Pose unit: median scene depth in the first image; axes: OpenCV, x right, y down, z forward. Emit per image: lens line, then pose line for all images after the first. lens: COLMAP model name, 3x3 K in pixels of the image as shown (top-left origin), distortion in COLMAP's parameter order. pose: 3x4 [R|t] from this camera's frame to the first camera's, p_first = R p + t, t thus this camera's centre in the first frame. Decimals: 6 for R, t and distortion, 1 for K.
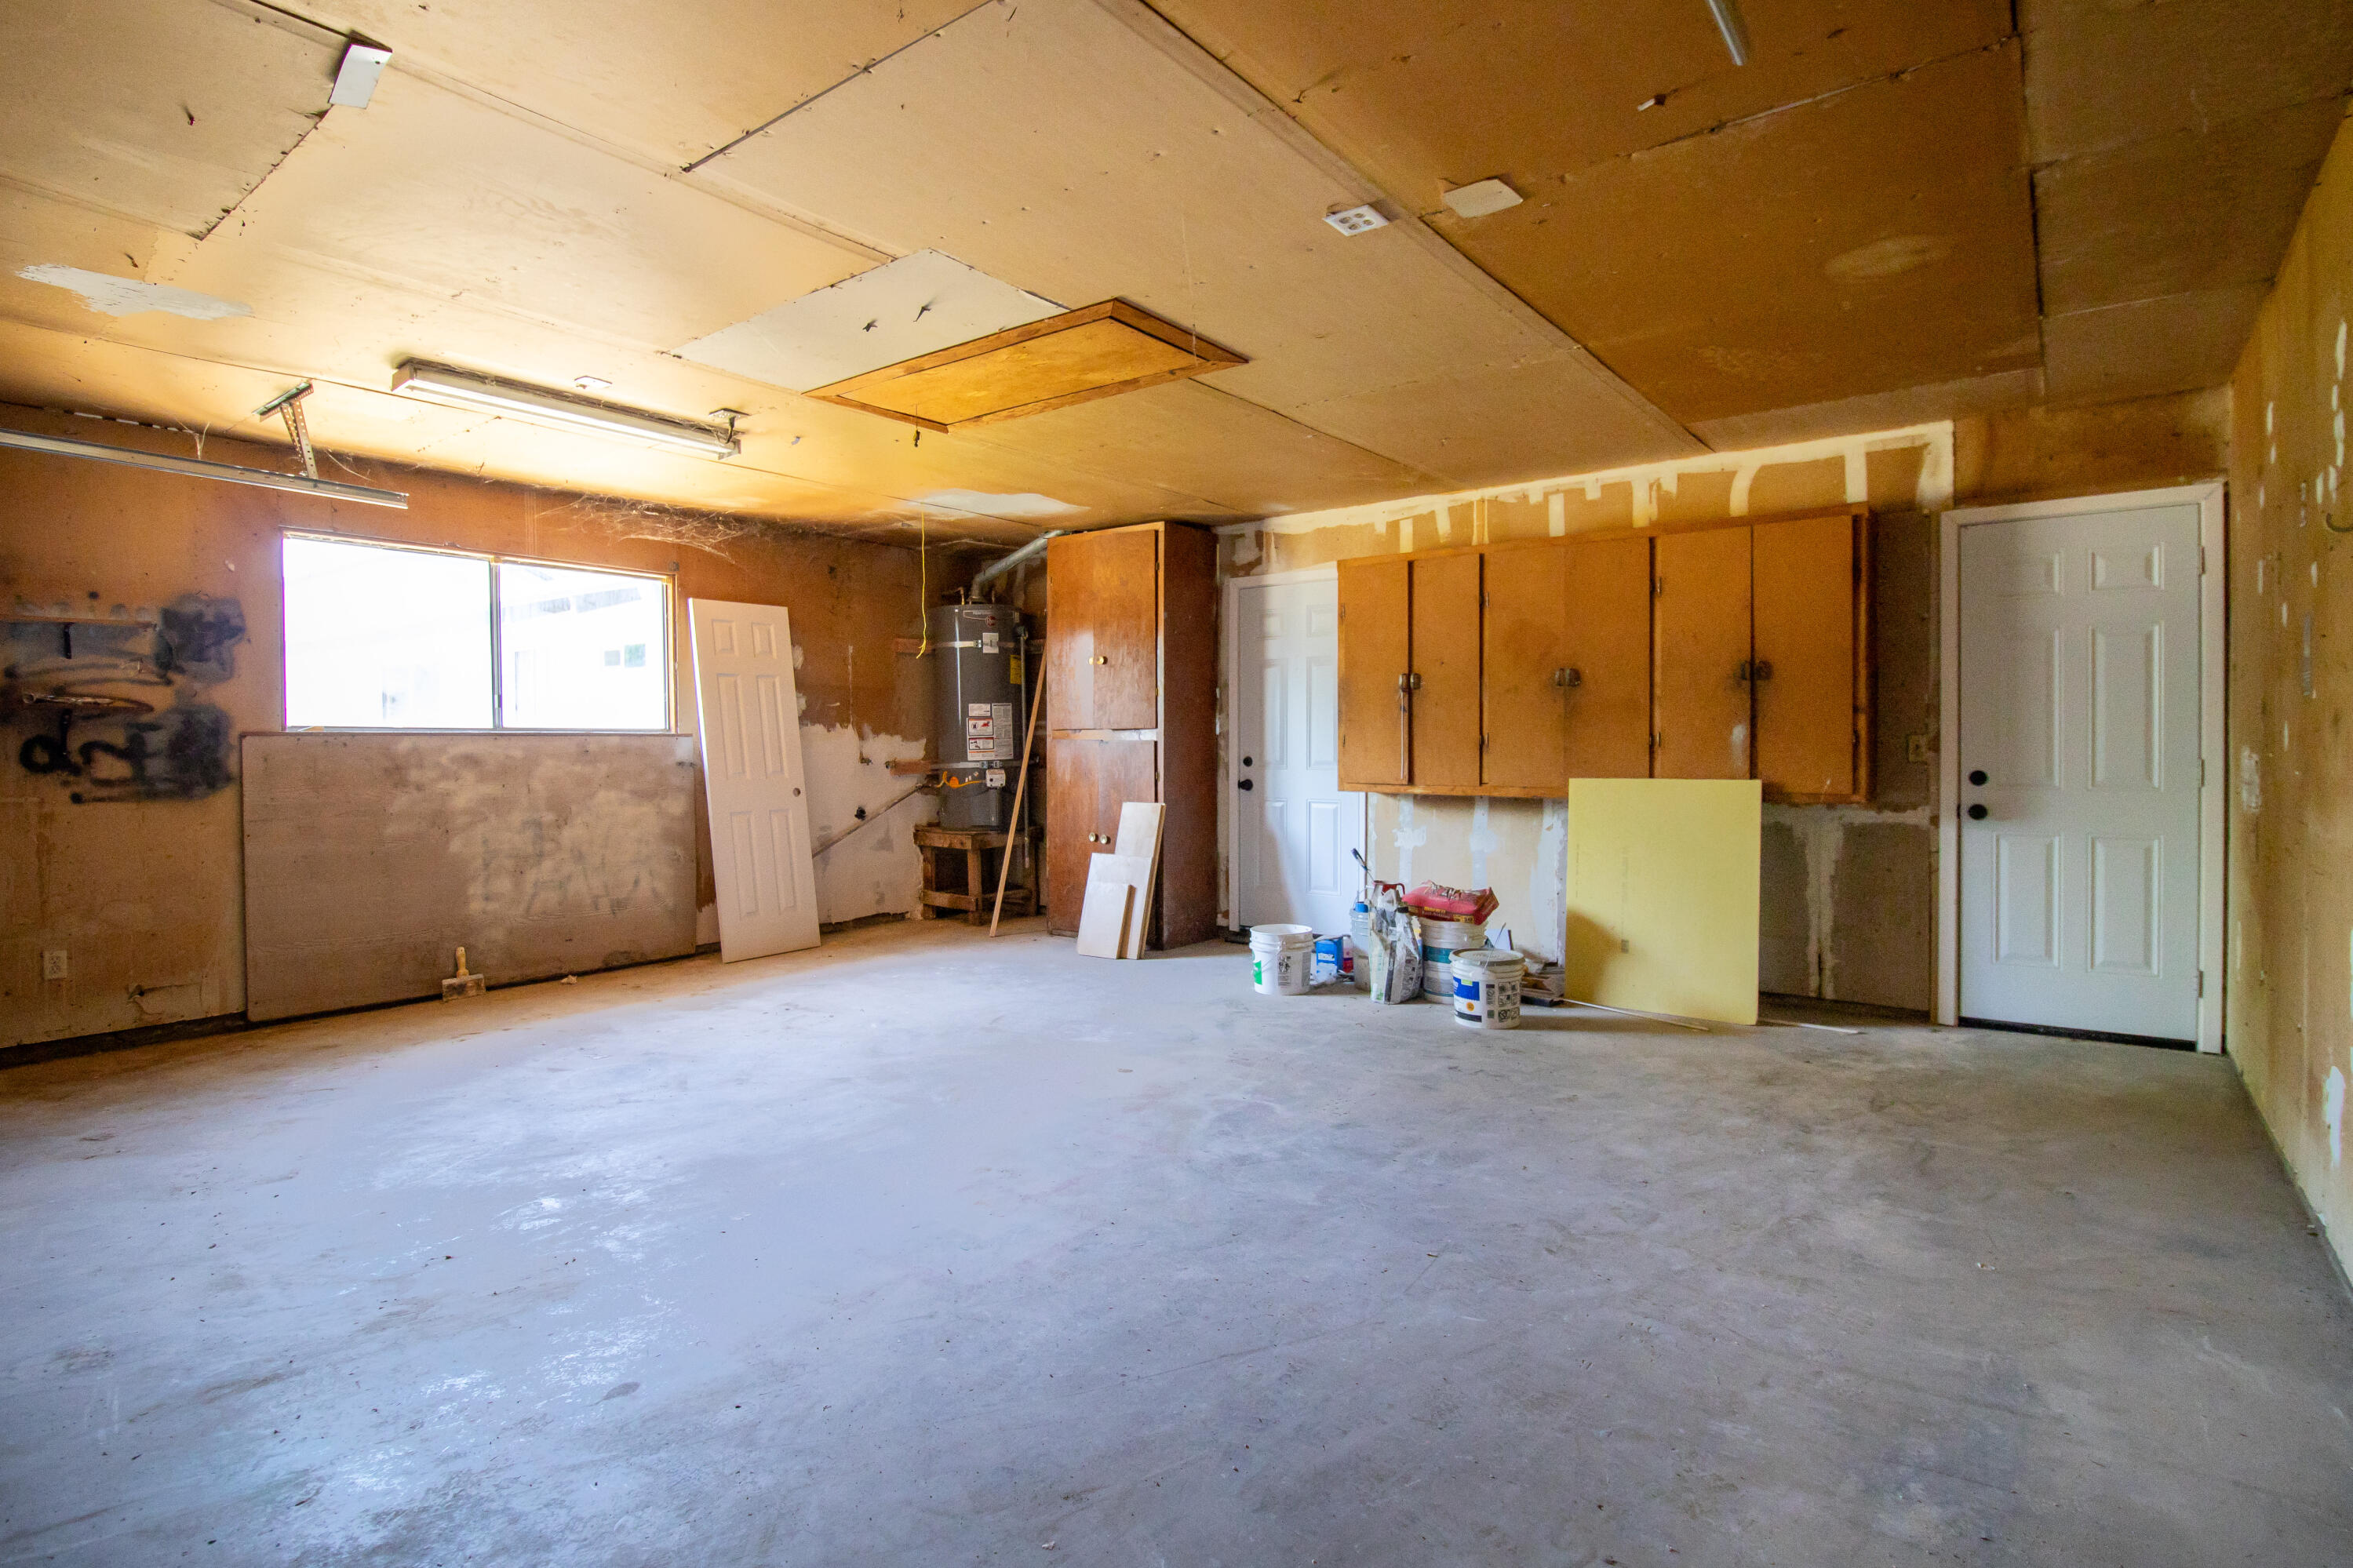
lens RADIAL K [[1155.2, 0, 1181.6], [0, 1155.2, 765.8], [0, 0, 1]] dist [-0.011039, -0.004079]
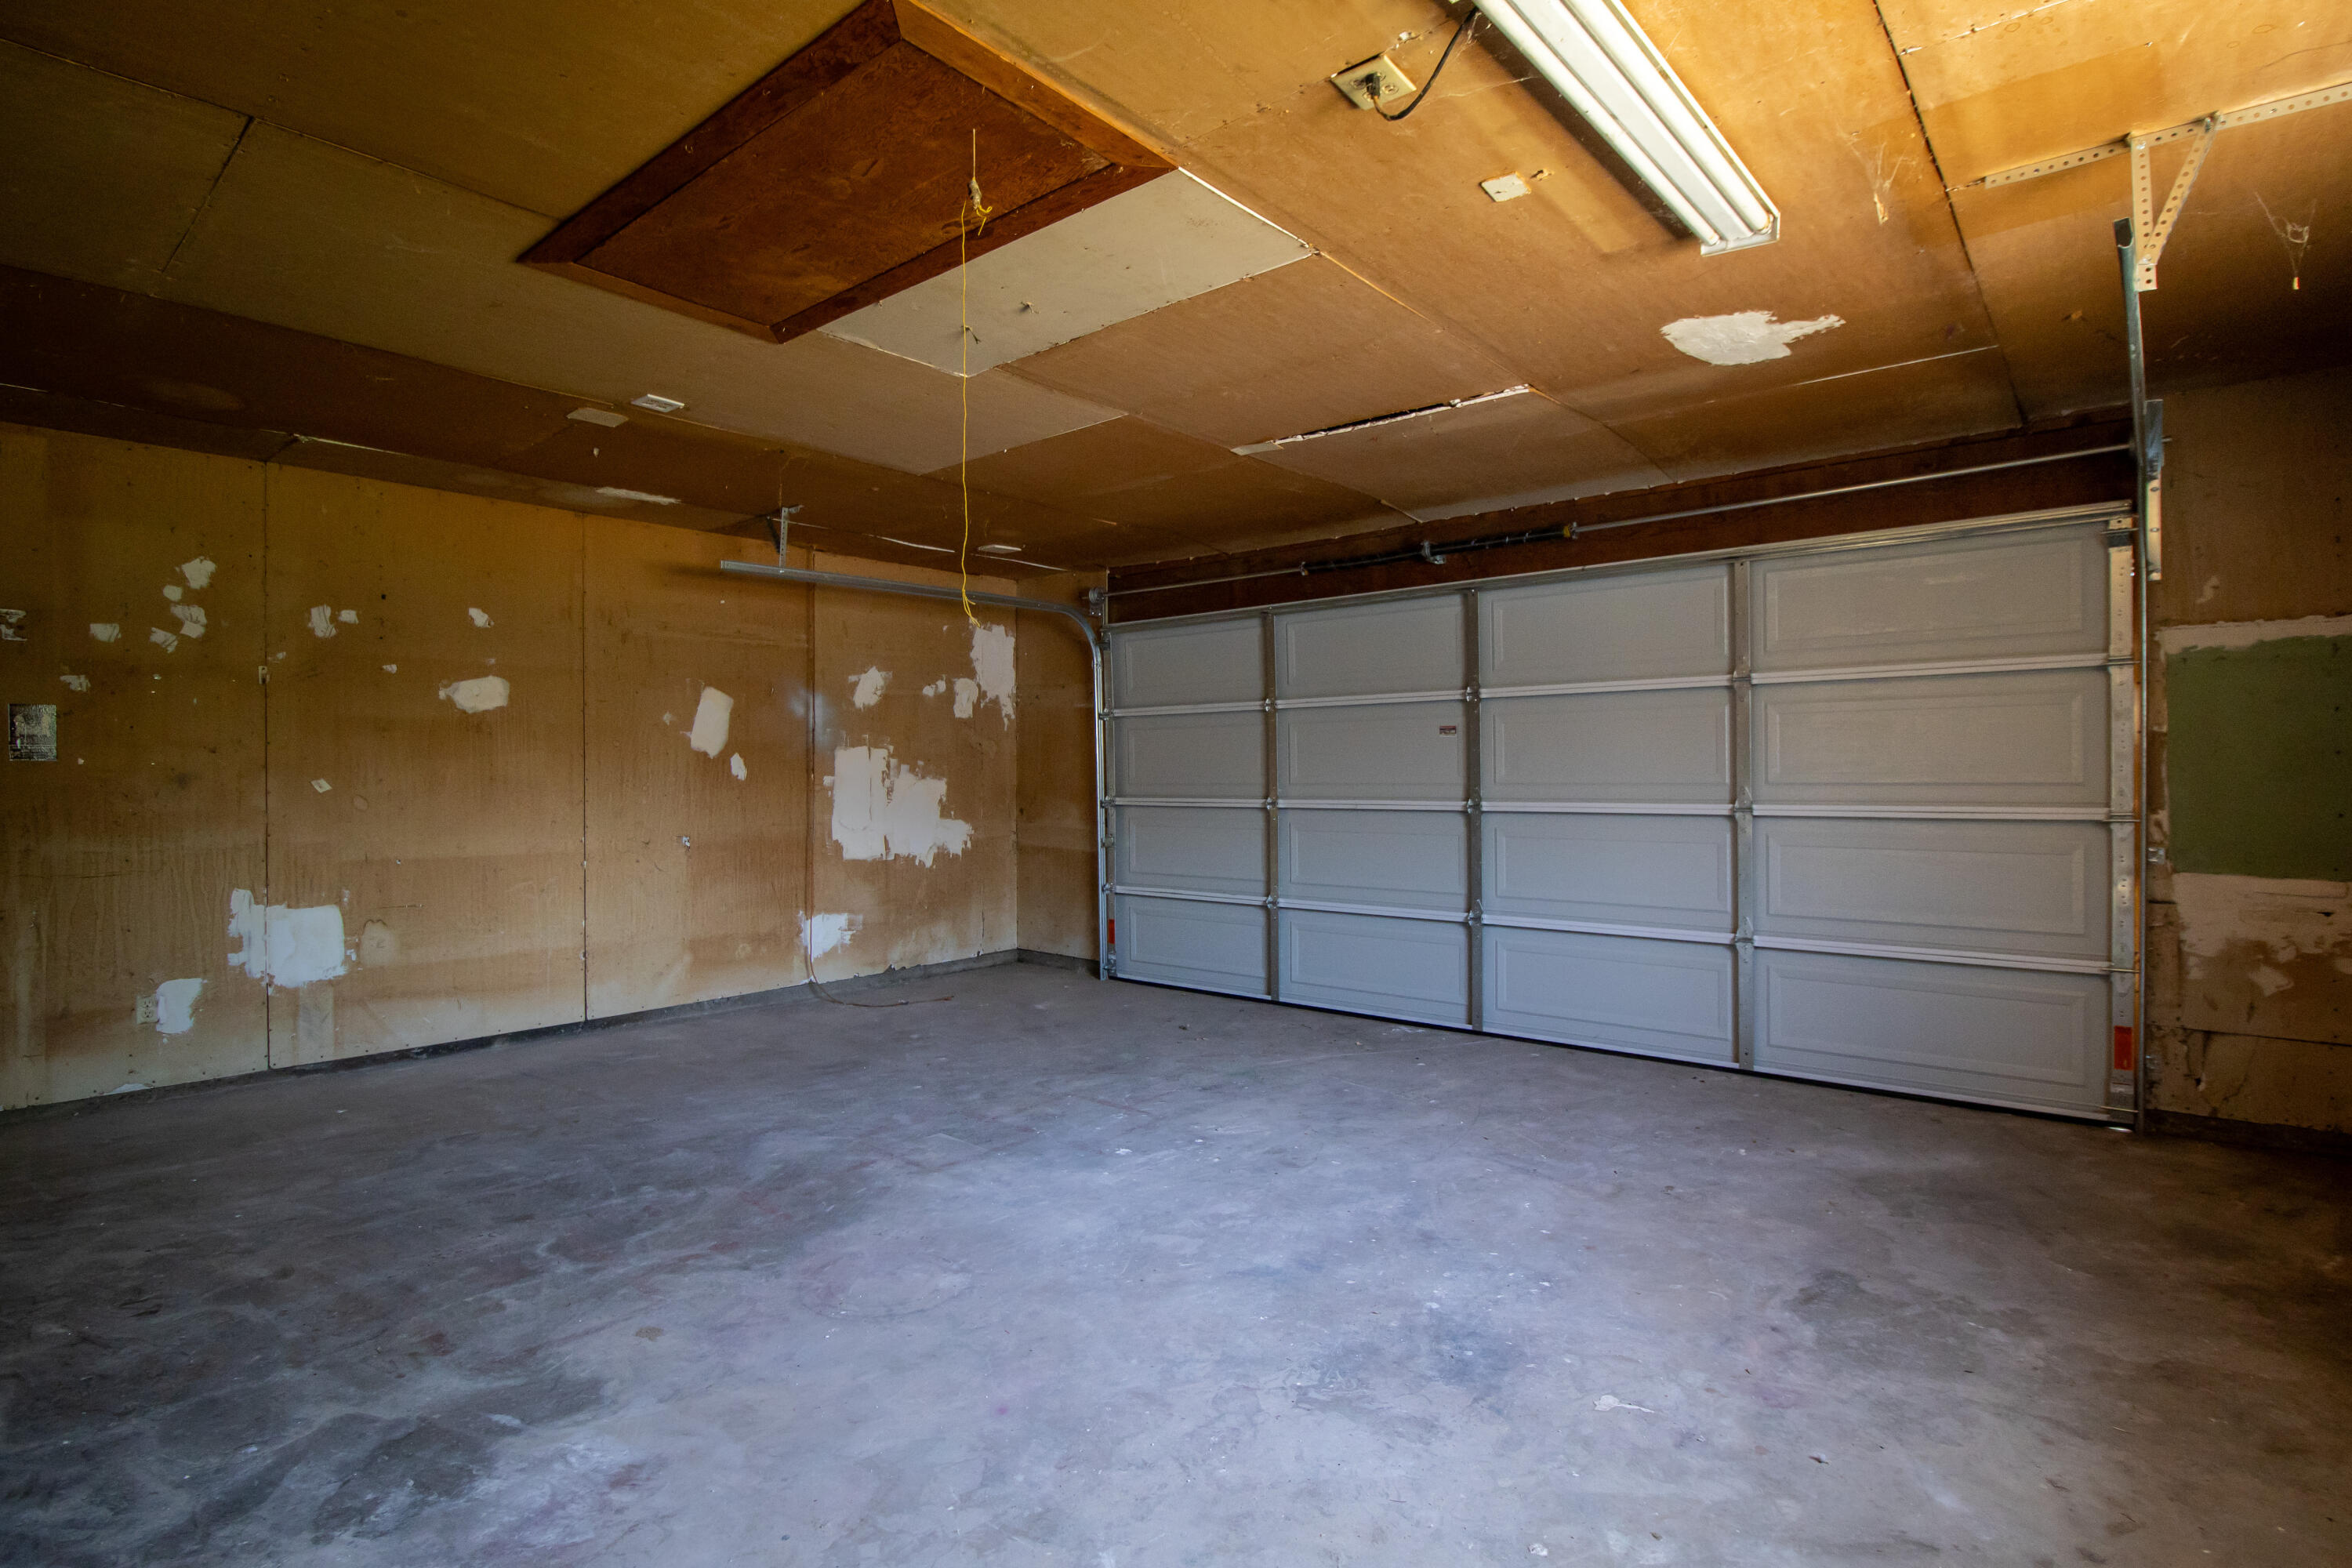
lens RADIAL K [[1154.8, 0, 1174.5], [0, 1154.8, 777.5], [0, 0, 1]] dist [-0.011039, -0.004079]
pose [[-0.998042, 0.010940, 0.061590, -0.445664], [0.012338, 0.999674, 0.022365, -0.043436], [-0.061325, 0.023081, -0.997851, 1.937668]]
